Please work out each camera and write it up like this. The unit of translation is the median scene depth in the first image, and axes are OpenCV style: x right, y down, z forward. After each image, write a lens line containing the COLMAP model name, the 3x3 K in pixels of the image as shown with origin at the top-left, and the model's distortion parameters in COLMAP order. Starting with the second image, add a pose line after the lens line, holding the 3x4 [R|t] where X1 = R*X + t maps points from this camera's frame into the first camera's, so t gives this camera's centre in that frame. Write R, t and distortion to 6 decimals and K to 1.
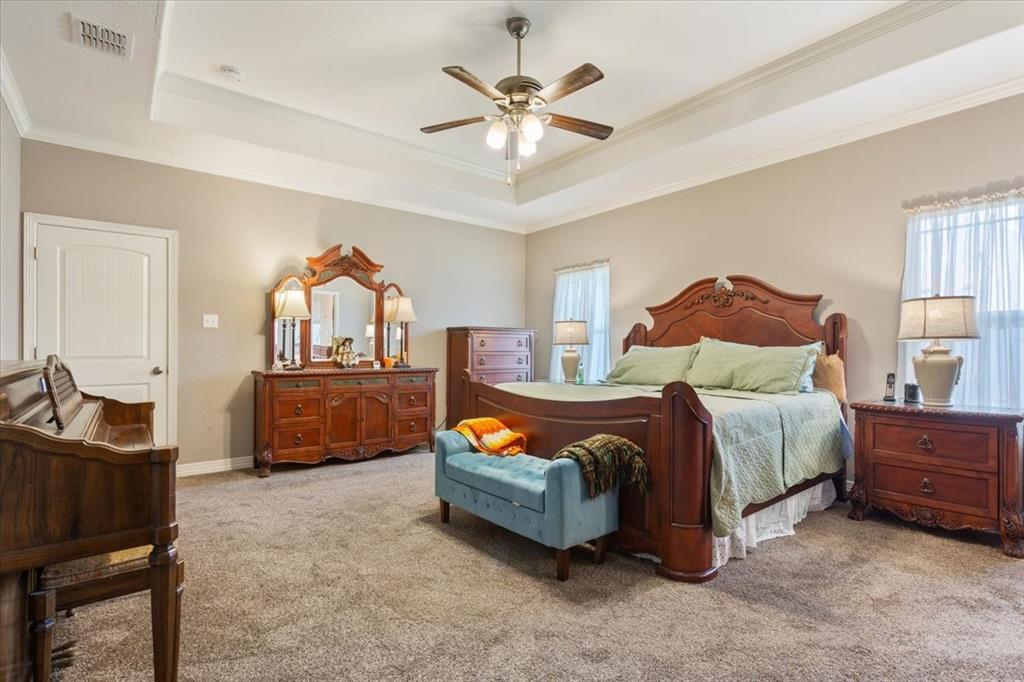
lens RADIAL K [[499.1, 0, 517.2], [0, 499.1, 347.0], [0, 0, 1]] dist [-0.010764, 0.000079]
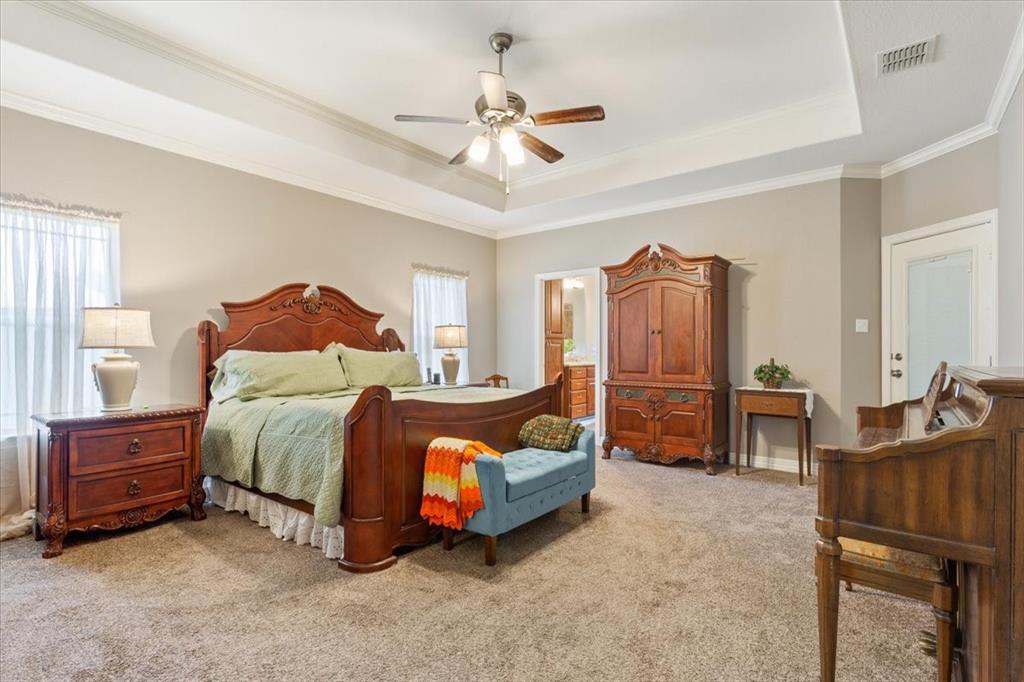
lens RADIAL K [[499.1, 0, 517.2], [0, 499.1, 347.0], [0, 0, 1]] dist [-0.010764, 0.000079]
pose [[-0.244748, 0.014614, 0.969477, -0.868349], [0.004171, 0.999893, -0.014020, 0.005696], [-0.969578, 0.000613, -0.244783, 1.058552]]
